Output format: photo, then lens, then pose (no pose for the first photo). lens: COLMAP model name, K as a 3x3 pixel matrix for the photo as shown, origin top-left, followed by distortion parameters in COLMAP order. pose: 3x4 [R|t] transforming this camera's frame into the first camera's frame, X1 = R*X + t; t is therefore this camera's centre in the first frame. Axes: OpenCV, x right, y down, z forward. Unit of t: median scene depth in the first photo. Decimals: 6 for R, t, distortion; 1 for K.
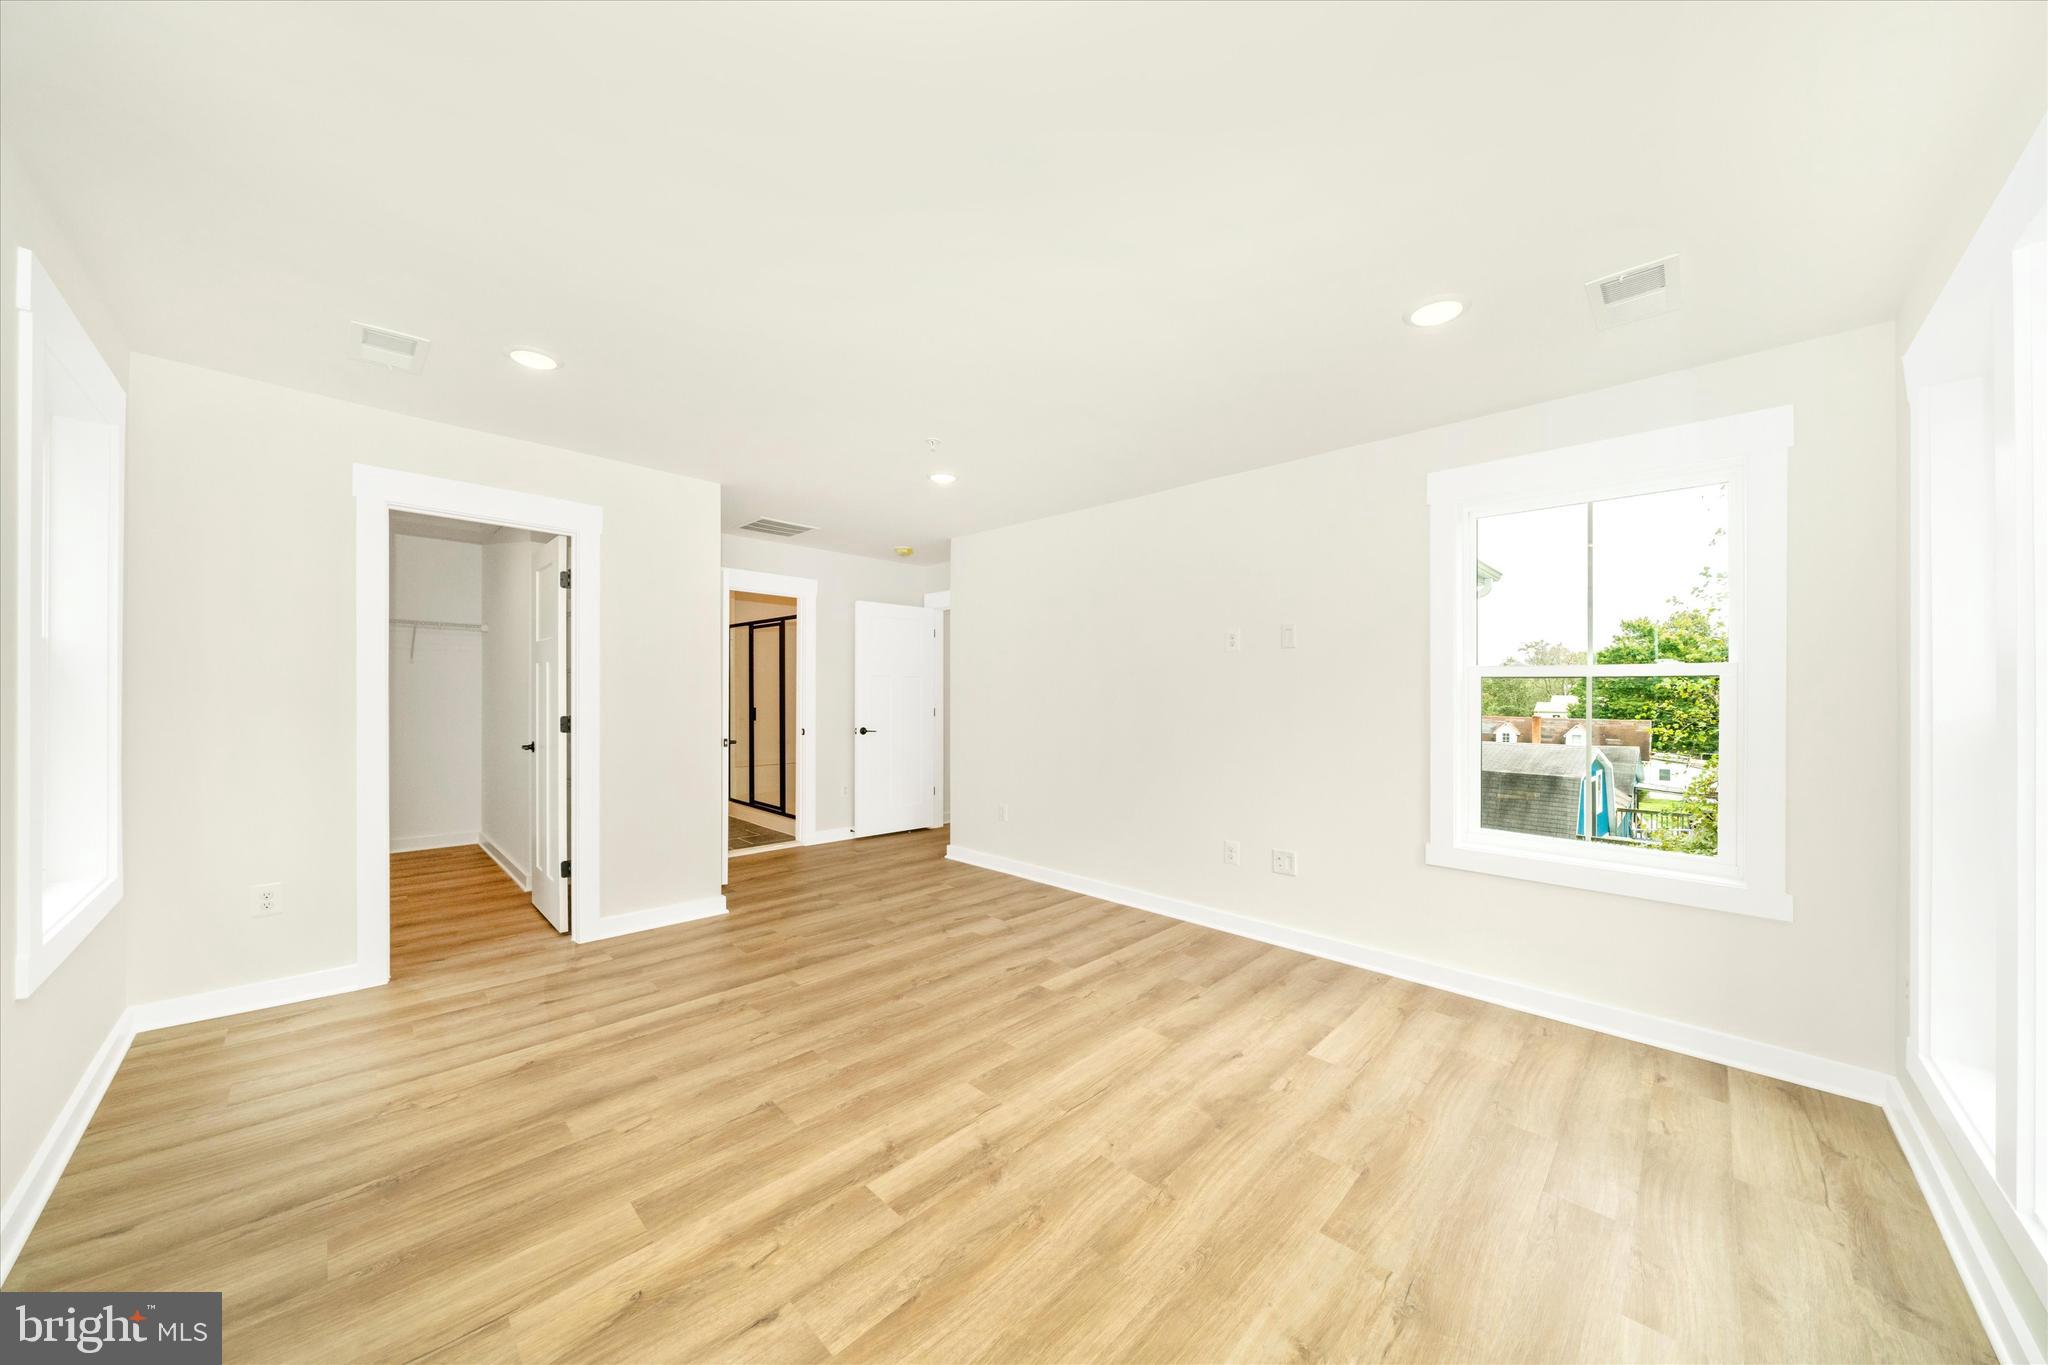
lens RADIAL K [[696.8, 0, 1015.1], [0, 696.8, 688.8], [0, 0, 1]] dist [-0.003065, 0.000047]
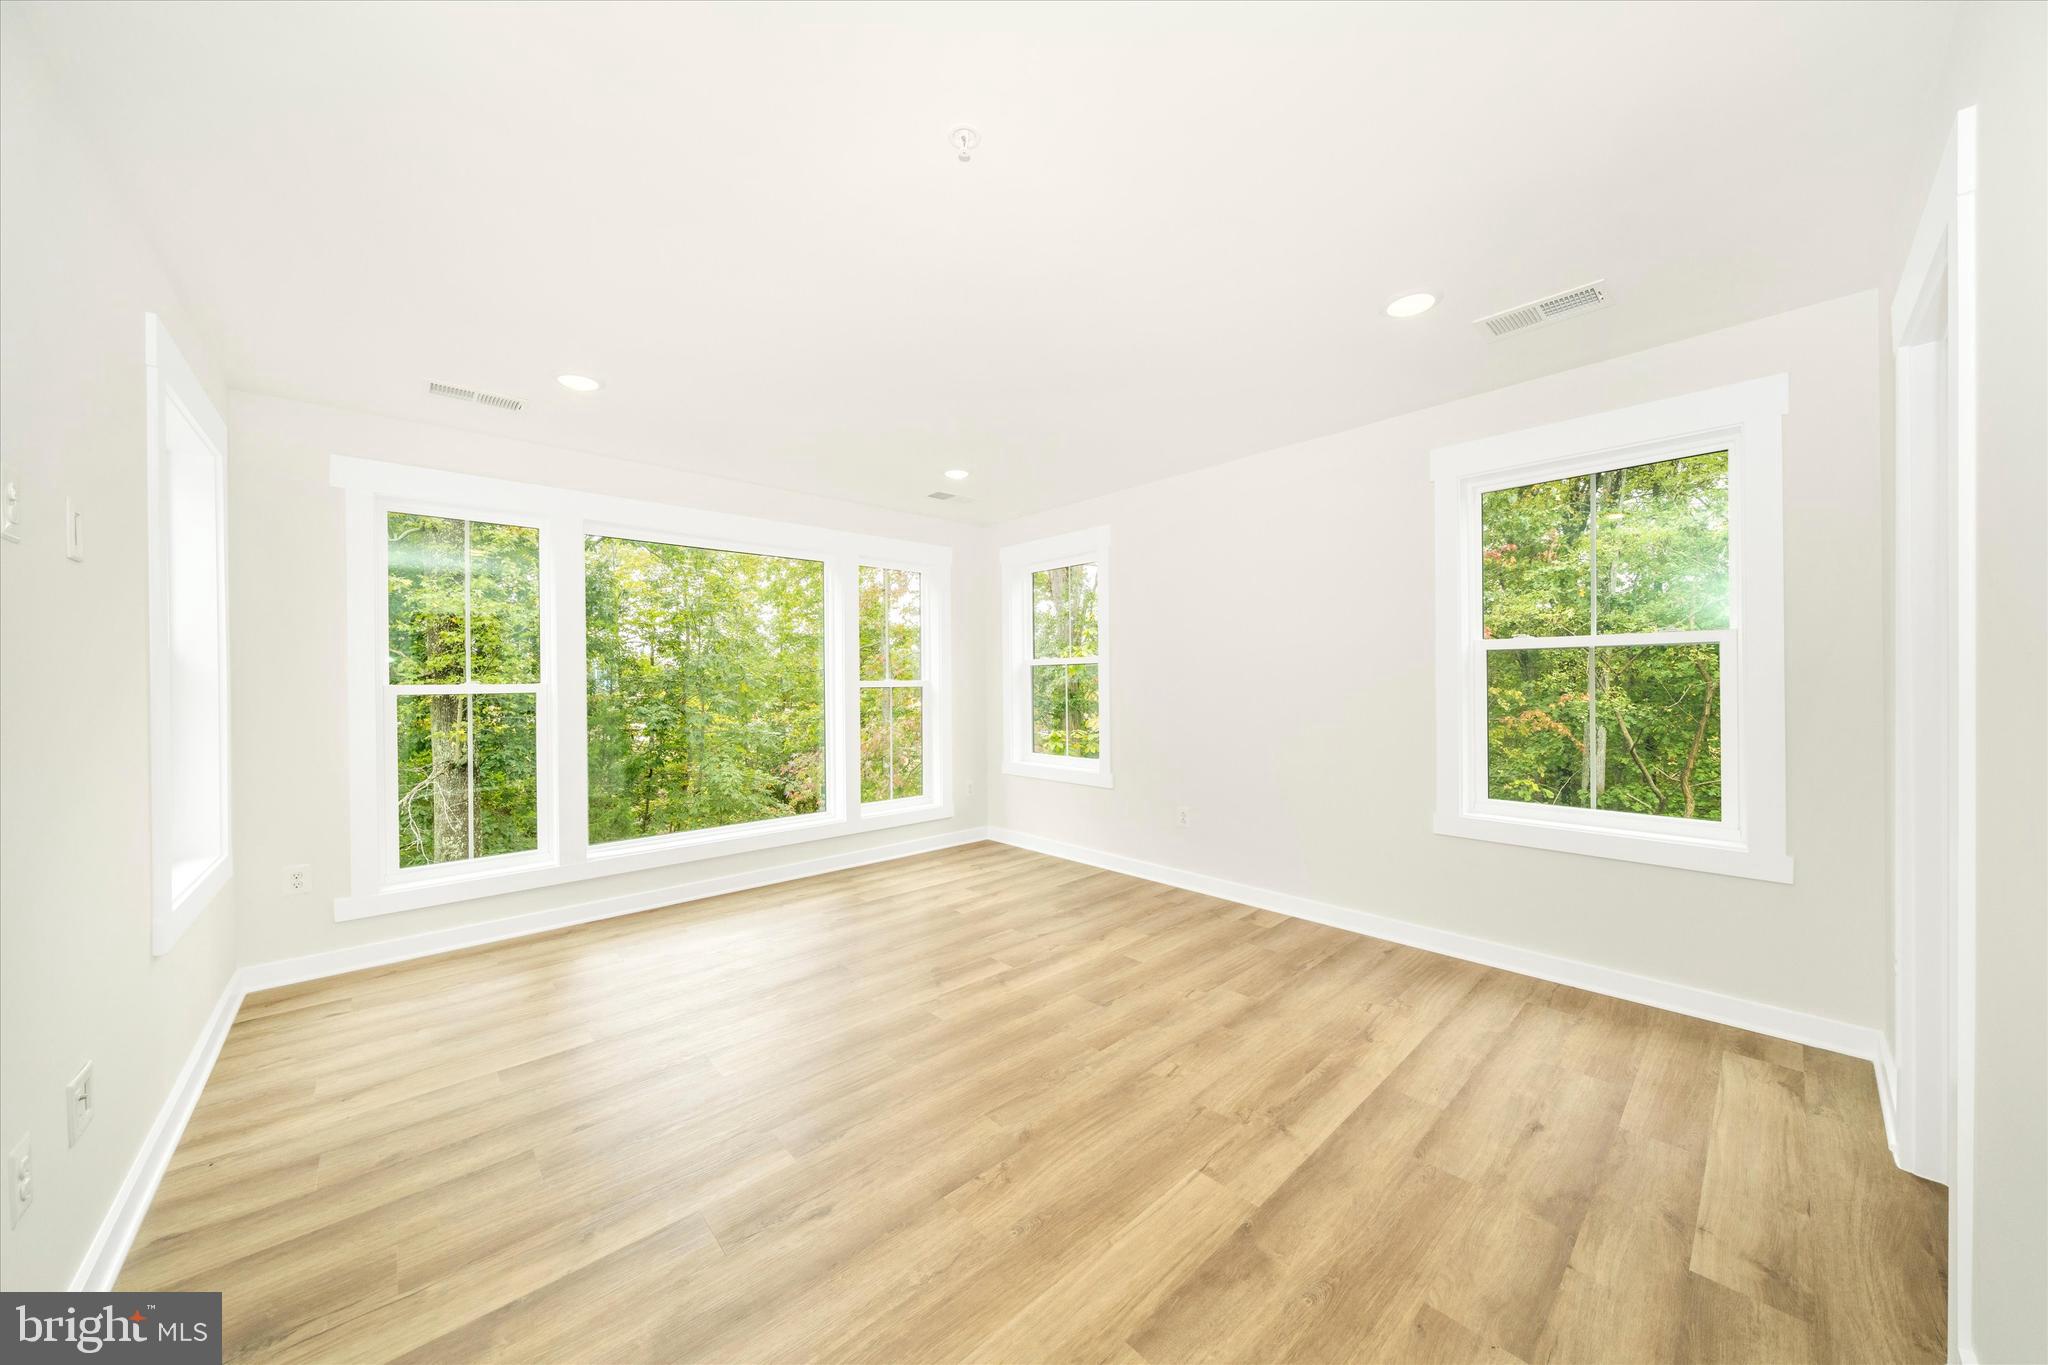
lens RADIAL K [[696.8, 0, 1024.9], [0, 696.8, 680.0], [0, 0, 1]] dist [-0.003065, 0.000047]
pose [[-0.999033, -0.000446, 0.043967, -0.223618], [-0.000917, 0.999942, -0.010694, 0.022740], [-0.043959, -0.010724, -0.998976, 1.899004]]
